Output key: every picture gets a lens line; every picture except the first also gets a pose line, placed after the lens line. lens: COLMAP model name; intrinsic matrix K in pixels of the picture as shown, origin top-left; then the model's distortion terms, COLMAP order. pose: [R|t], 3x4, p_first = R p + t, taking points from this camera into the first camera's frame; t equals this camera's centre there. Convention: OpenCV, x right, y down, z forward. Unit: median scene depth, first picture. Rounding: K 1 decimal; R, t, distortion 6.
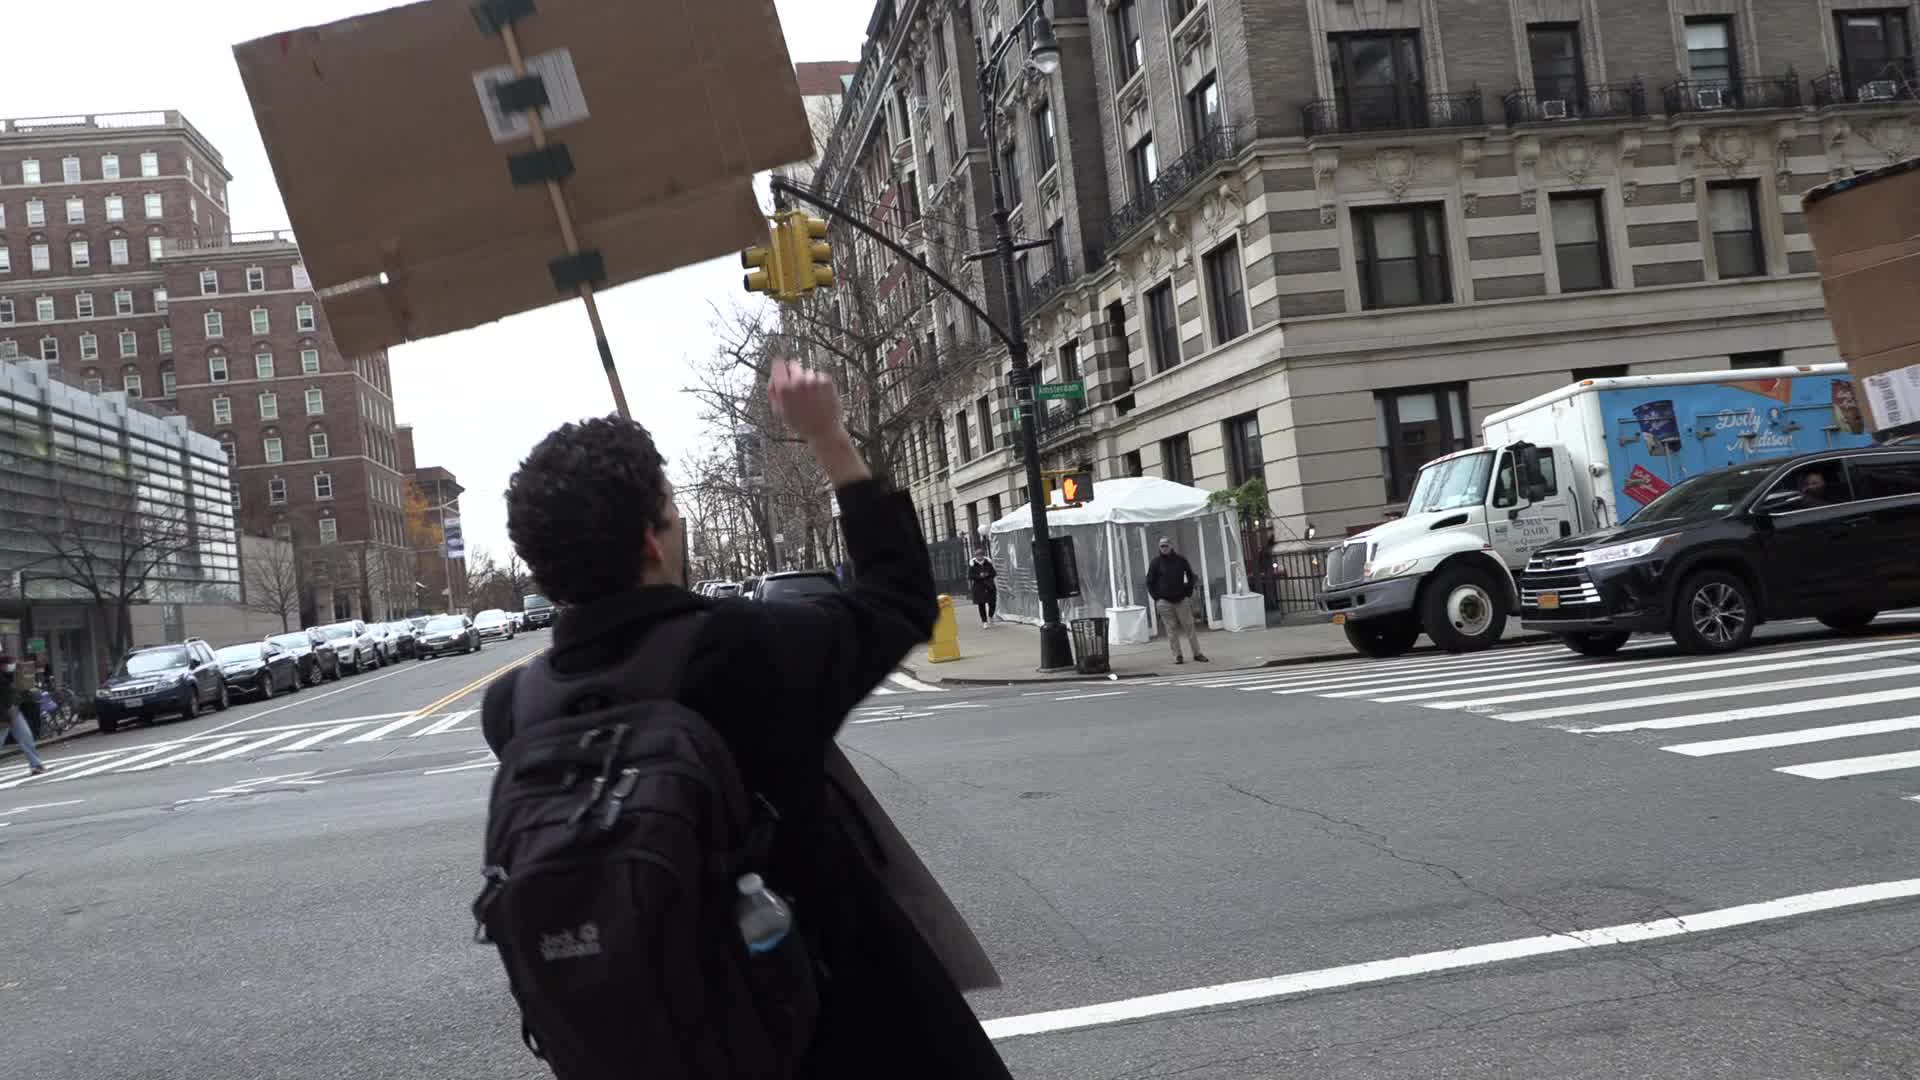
lens RADIAL K [[1444.7, 0, 960.0], [0, 1444.7, 540.0], [0, 0, 1]] dist [-0.009093, -0.011457]
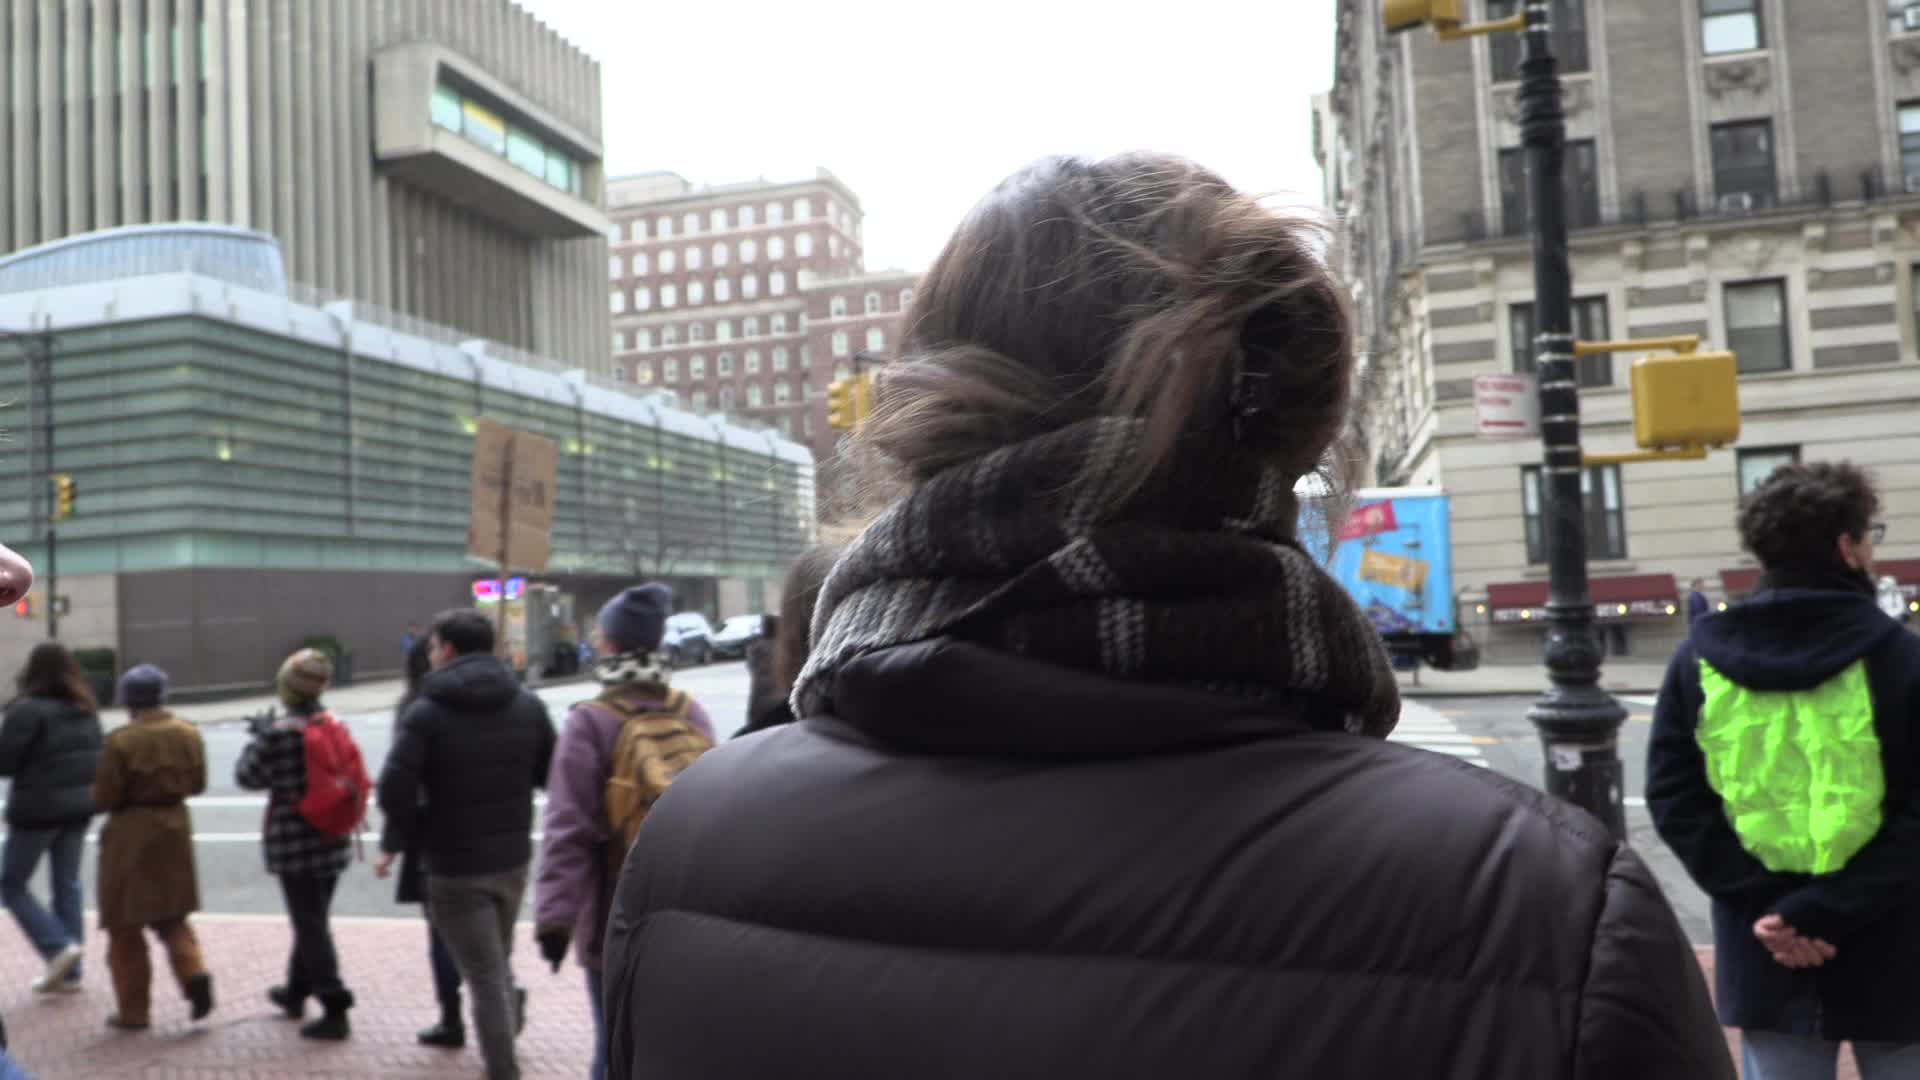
lens RADIAL K [[1444.7, 0, 960.0], [0, 1444.7, 540.0], [0, 0, 1]] dist [-0.009093, -0.011457]
pose [[0.905276, 0.045345, -0.422397, 0.351962], [-0.041373, 0.998971, 0.018569, -0.045093], [0.422805, 0.000666, 0.906221, -0.207156]]
